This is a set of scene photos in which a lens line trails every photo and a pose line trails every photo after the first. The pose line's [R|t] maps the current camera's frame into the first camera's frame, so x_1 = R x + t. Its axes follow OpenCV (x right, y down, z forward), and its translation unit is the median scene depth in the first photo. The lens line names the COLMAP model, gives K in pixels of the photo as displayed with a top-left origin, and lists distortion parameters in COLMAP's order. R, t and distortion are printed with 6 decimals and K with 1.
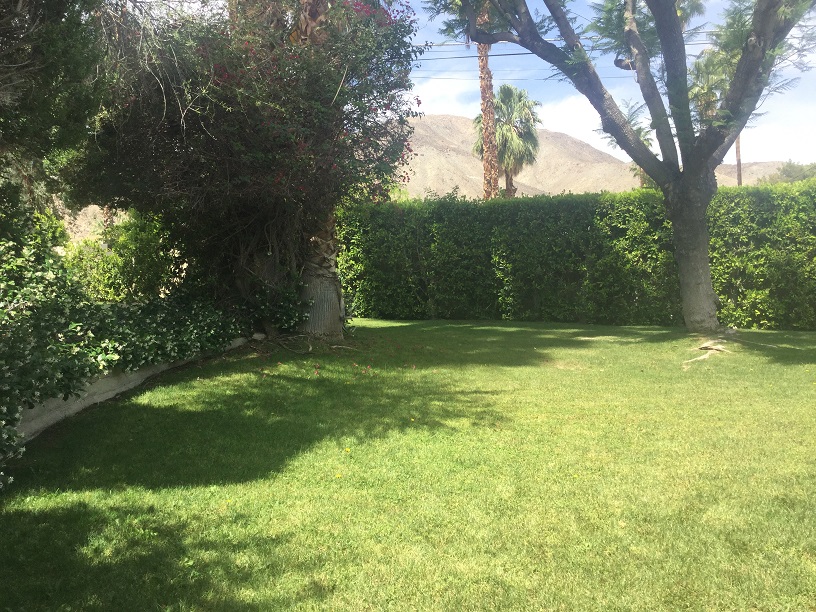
lens RADIAL K [[734.4, 0, 408.3], [0, 734.4, 289.3], [0, 0, 1]] dist [0.073226, -0.003208]
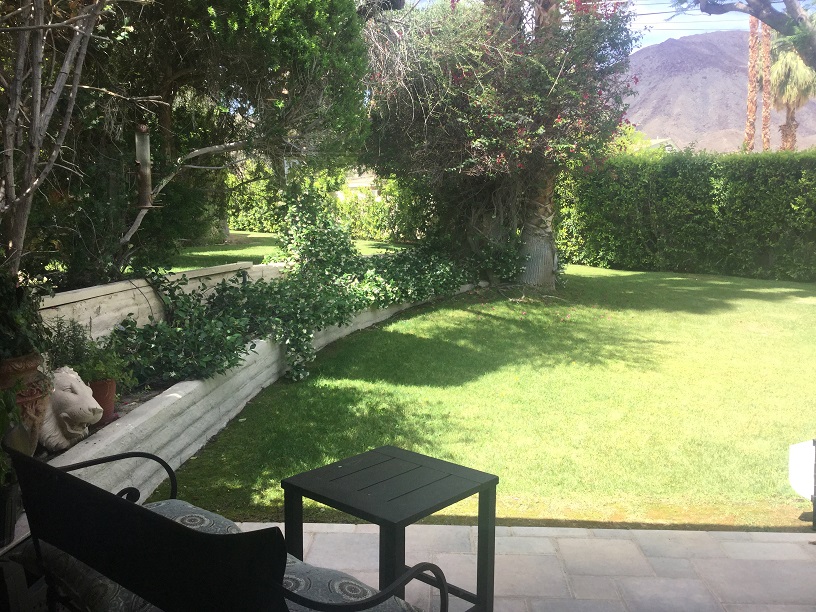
lens RADIAL K [[734.4, 0, 408.3], [0, 734.4, 289.3], [0, 0, 1]] dist [0.073226, -0.003208]
pose [[0.941111, 0.057666, -0.333144, 0.084441], [-0.028607, 0.995395, 0.091486, -0.033604], [0.336885, -0.076569, 0.938427, -0.188161]]
